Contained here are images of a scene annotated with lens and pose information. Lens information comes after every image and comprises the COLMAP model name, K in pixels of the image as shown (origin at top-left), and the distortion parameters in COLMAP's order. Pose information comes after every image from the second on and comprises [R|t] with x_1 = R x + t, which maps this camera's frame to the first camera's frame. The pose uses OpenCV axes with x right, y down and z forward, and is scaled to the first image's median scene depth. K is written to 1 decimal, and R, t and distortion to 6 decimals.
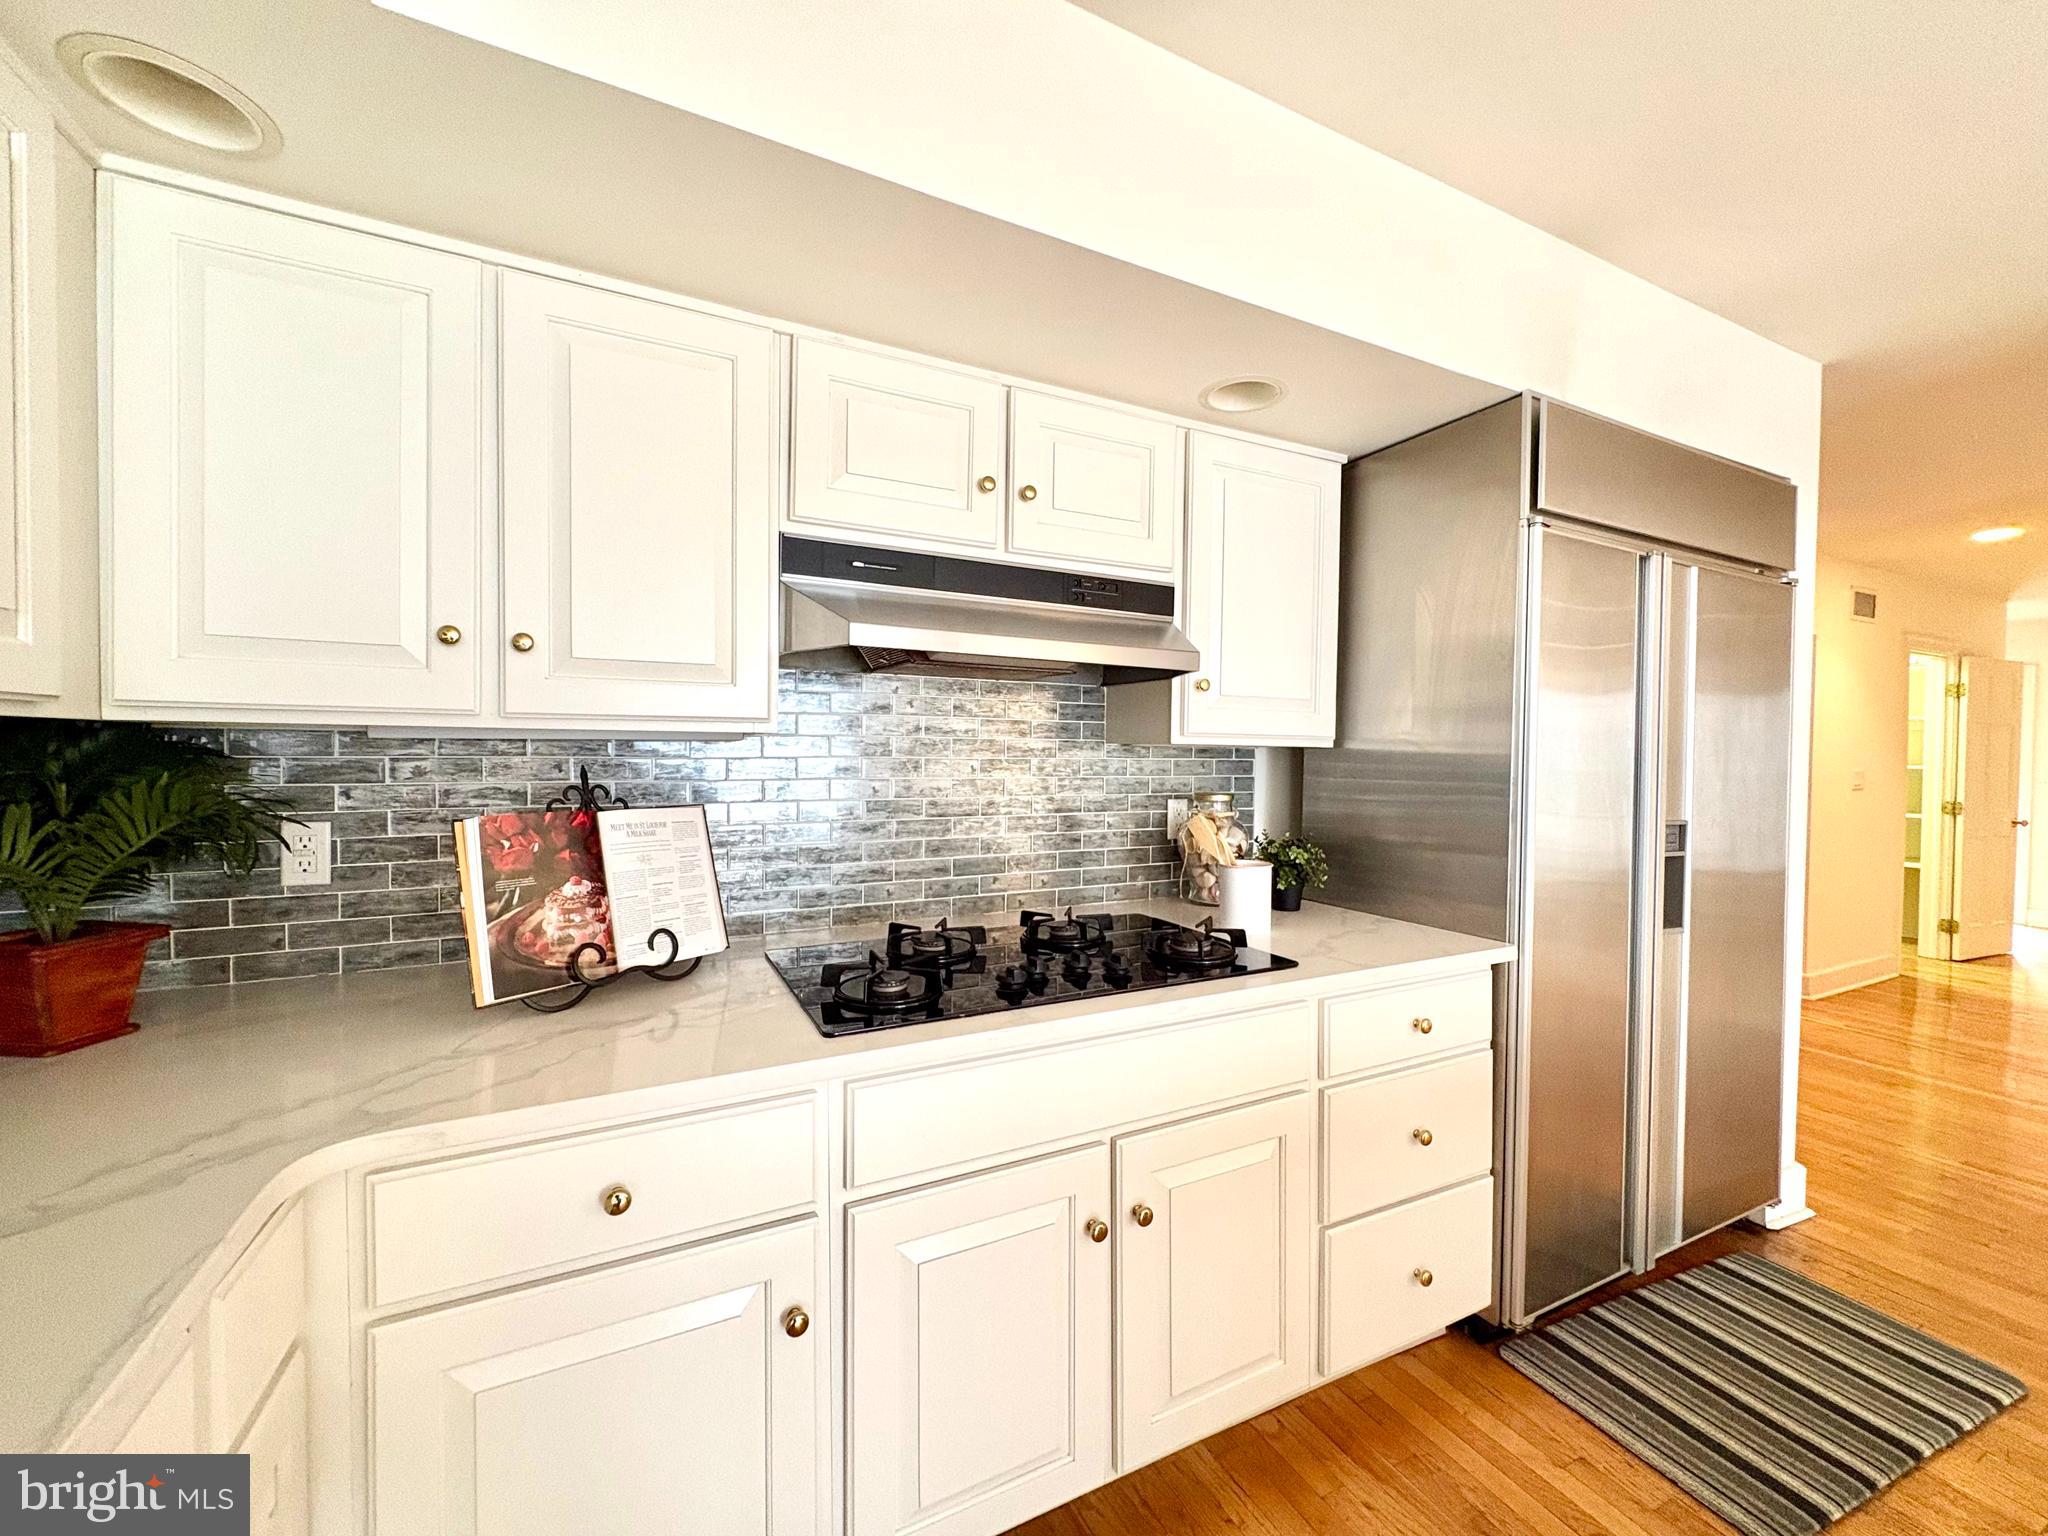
lens RADIAL K [[811.0, 0, 1020.4], [0, 811.0, 767.4], [0, 0, 1]] dist [-0.000200, 0.000103]
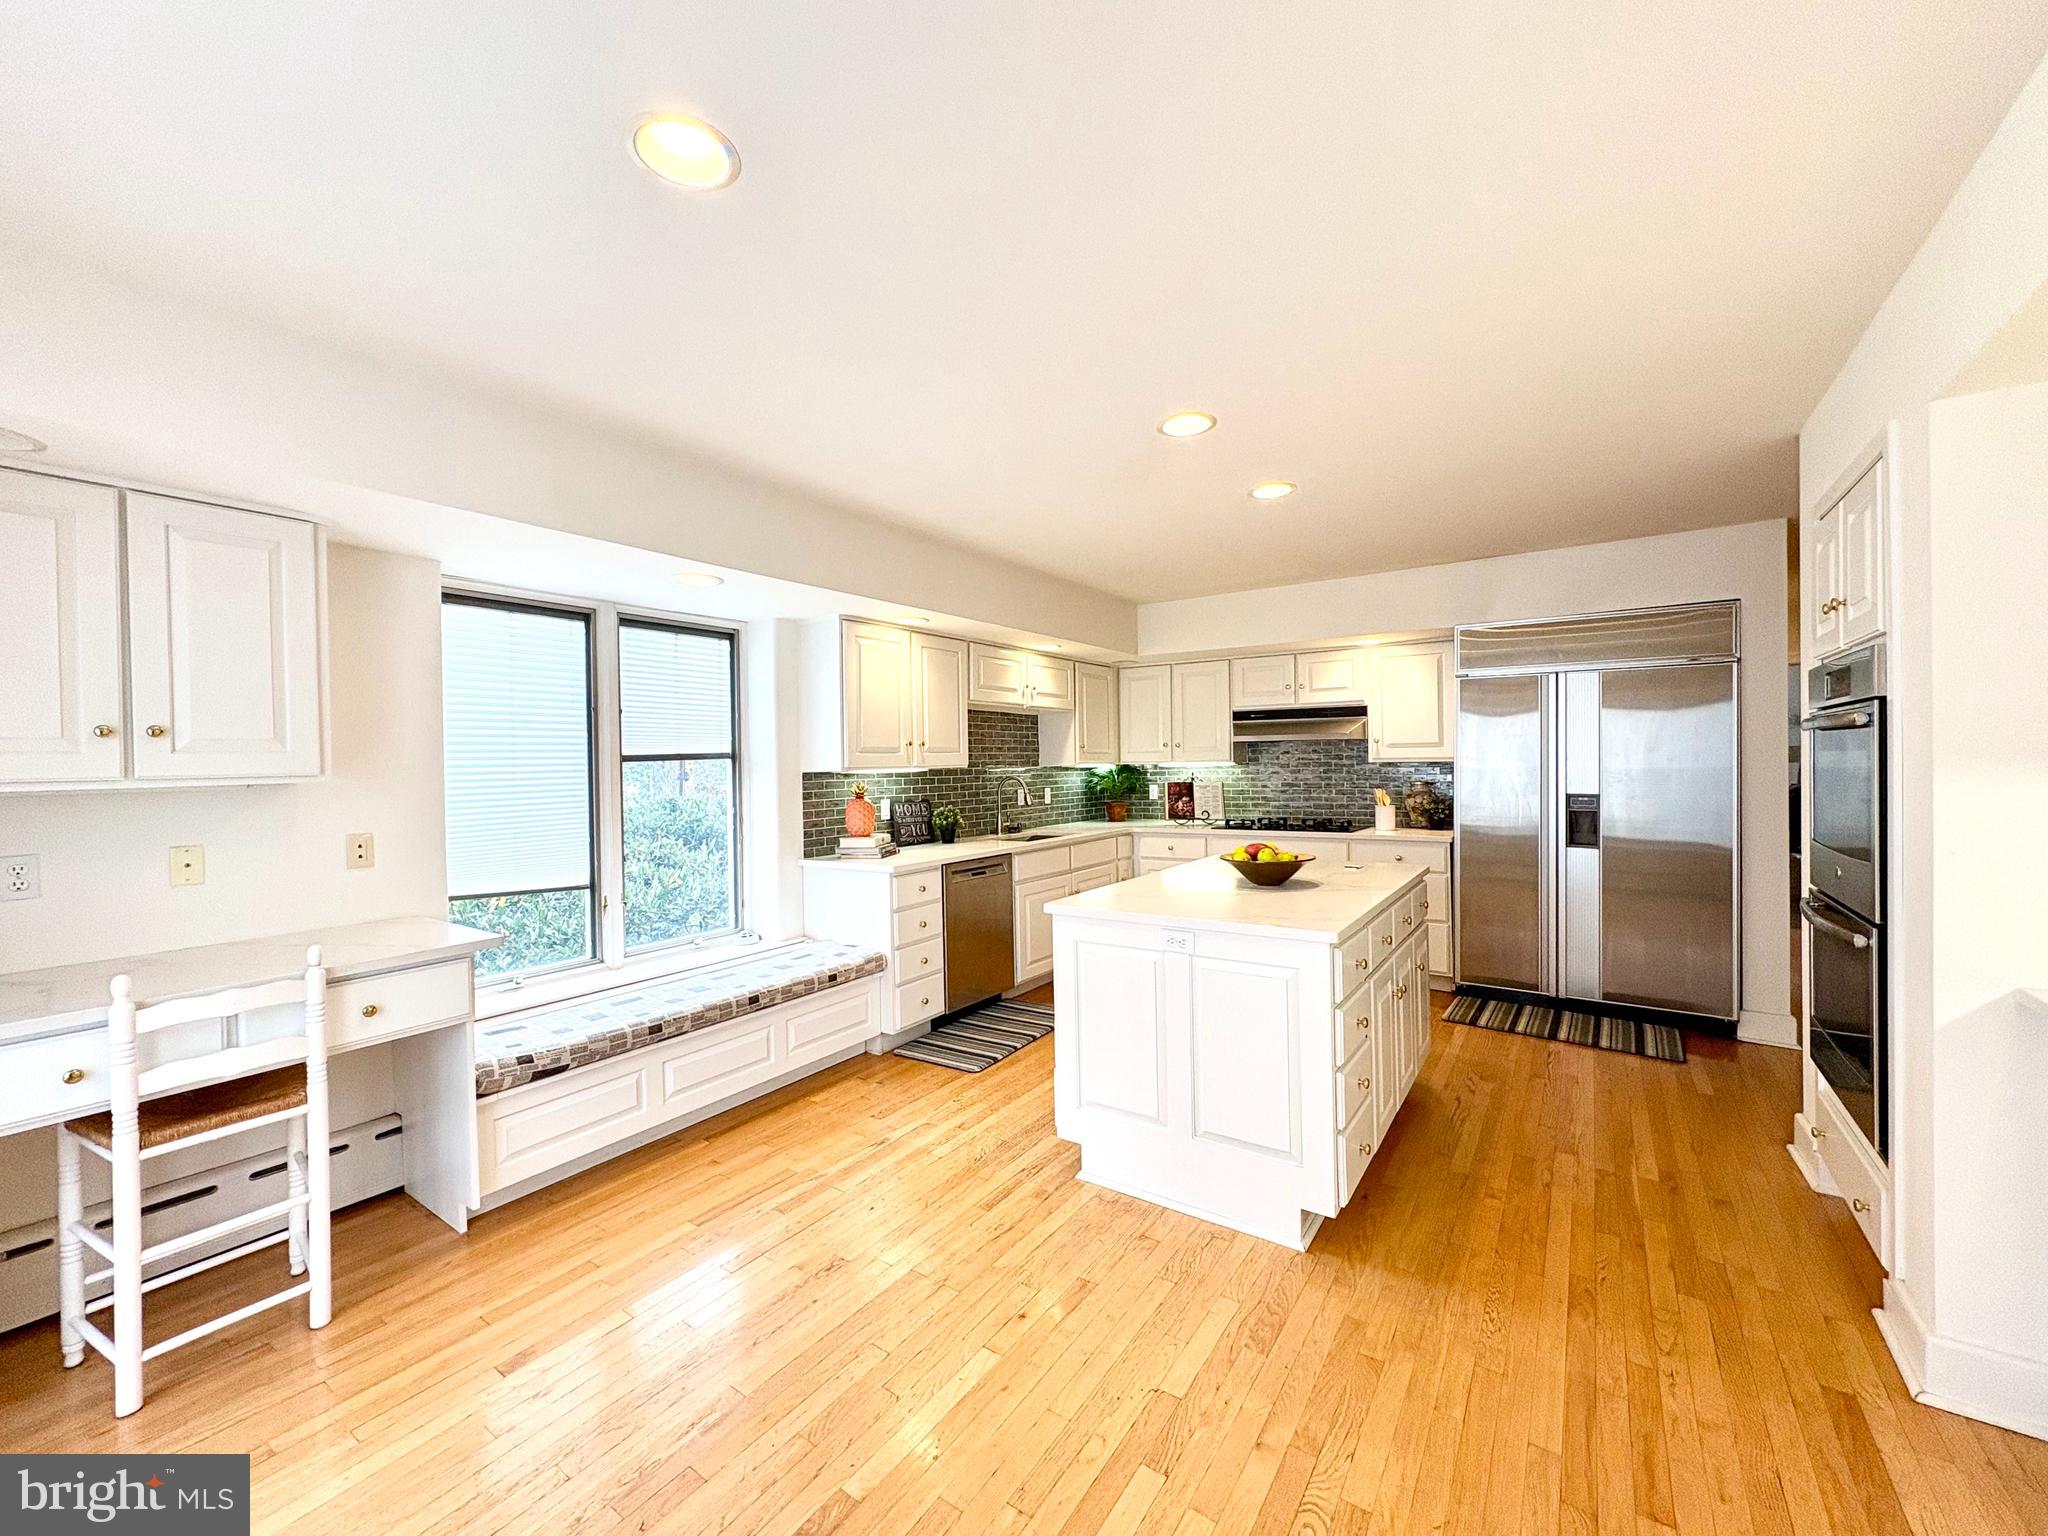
lens RADIAL K [[811.0, 0, 1020.4], [0, 811.0, 767.4], [0, 0, 1]] dist [-0.000200, 0.000103]
pose [[0.479765, -0.012644, -0.877306, 2.241637], [0.006536, 0.999920, -0.010837, 0.010771], [0.877373, -0.000535, 0.479809, -1.495872]]
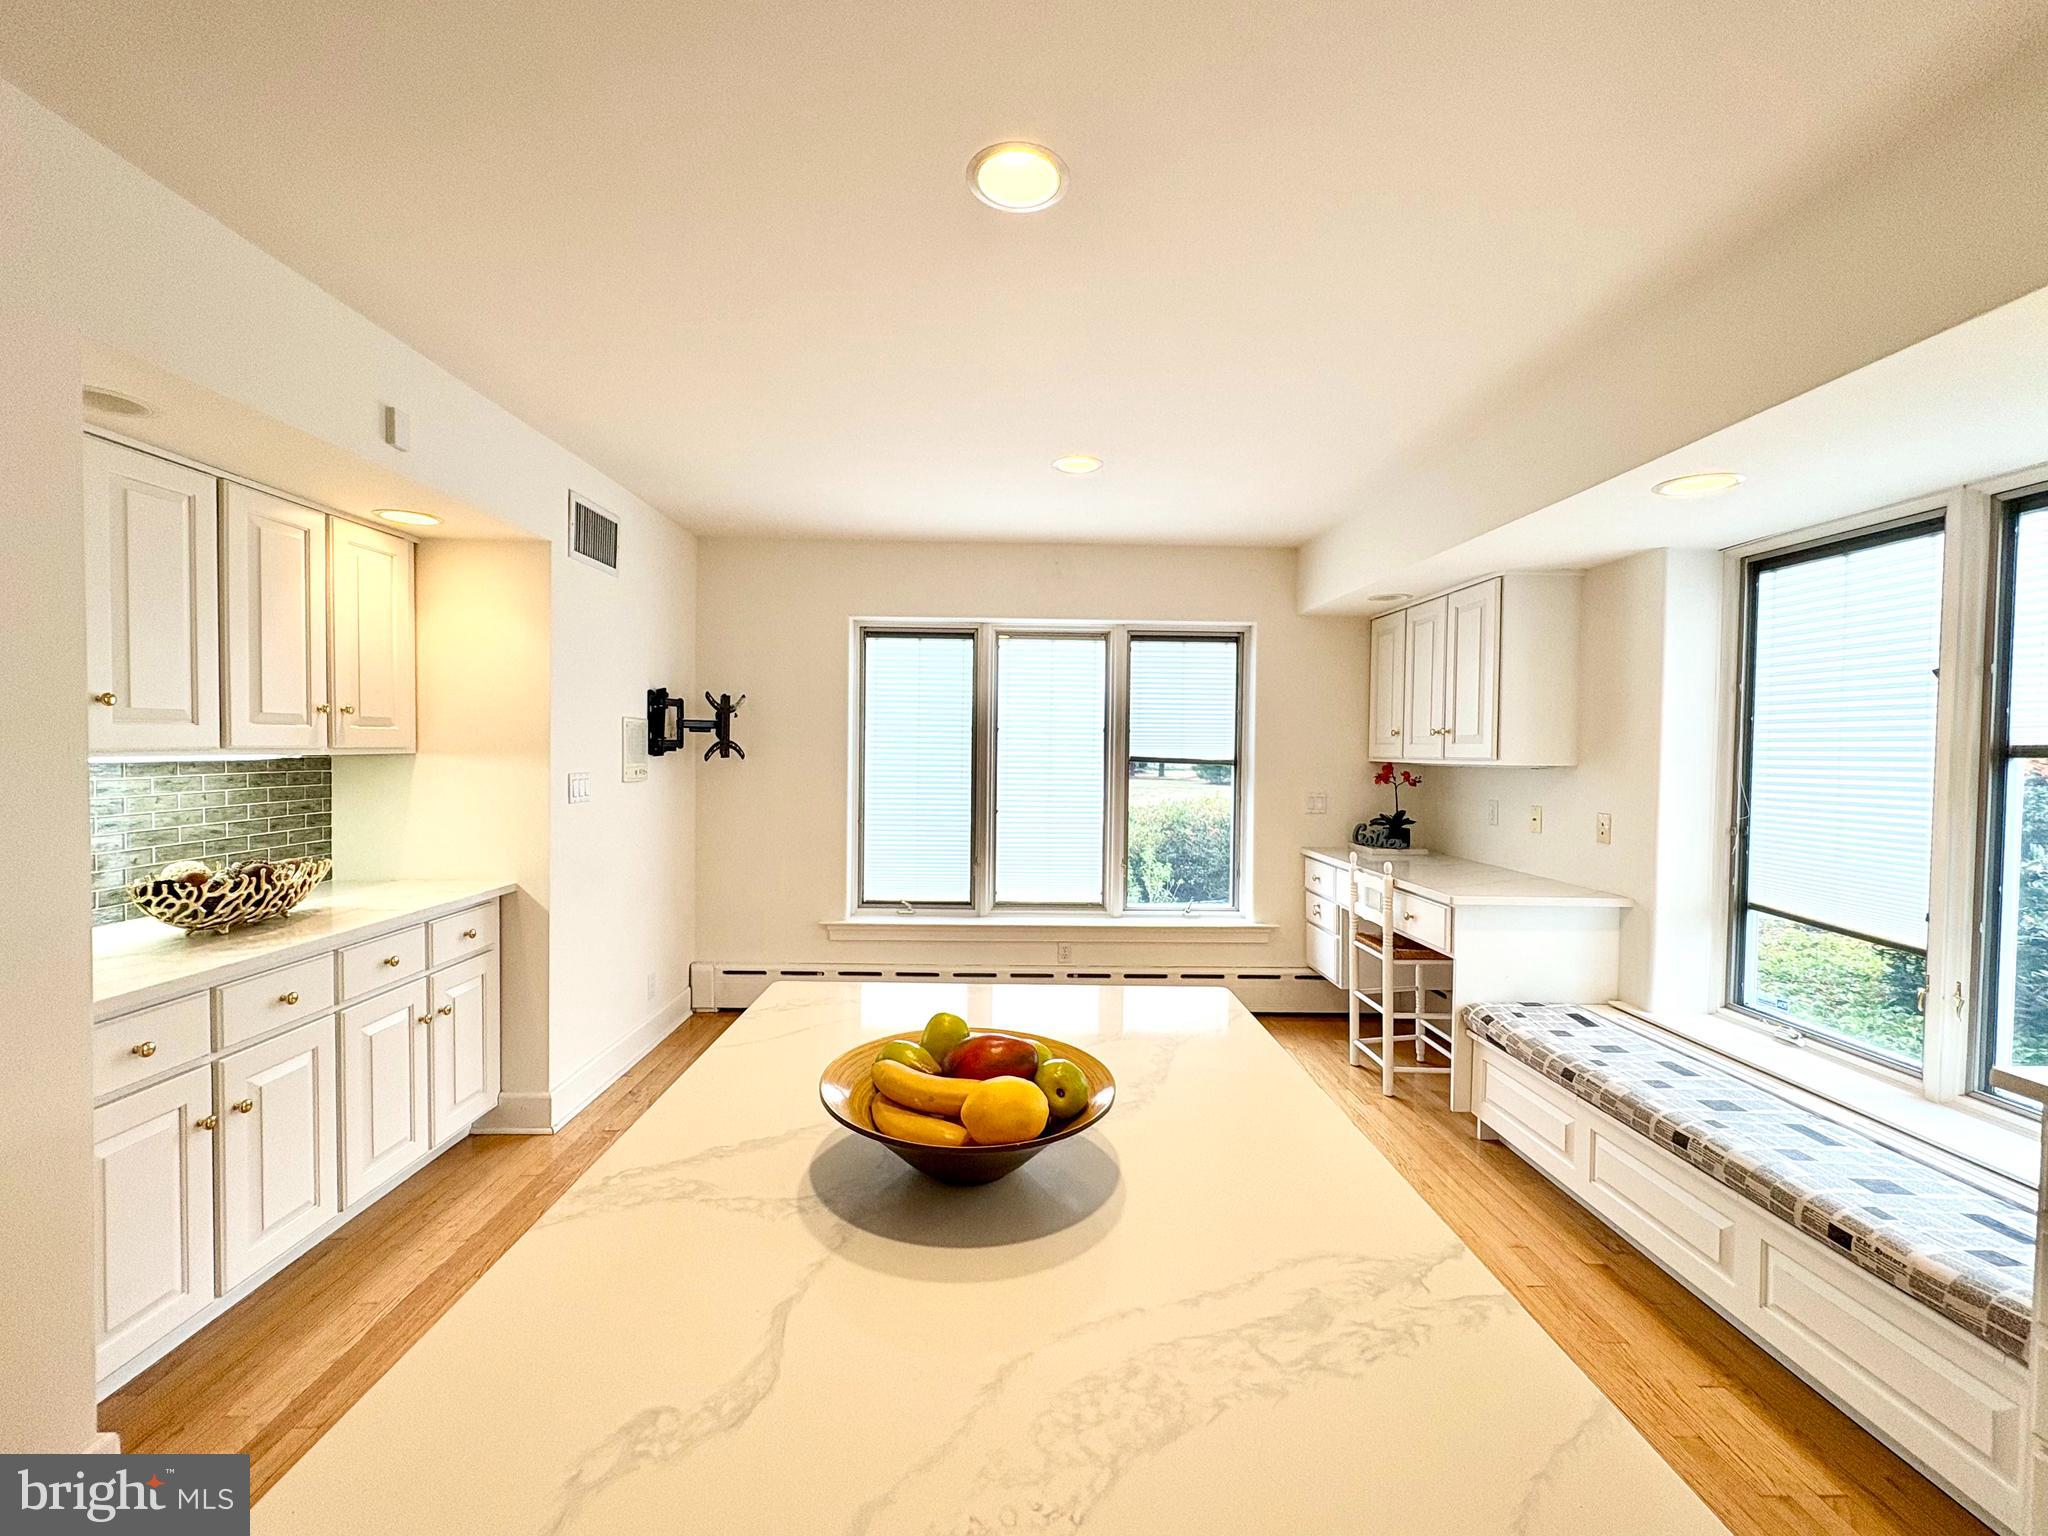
lens RADIAL K [[845.0, 0, 1019.5], [0, 845.0, 767.5], [0, 0, 1]] dist [-0.000004, 0.000285]
pose [[-0.903414, -0.033017, 0.427497, 0.680939], [-0.015179, 0.998868, 0.045070, -0.050099], [-0.428502, 0.034228, -0.902892, 0.316638]]
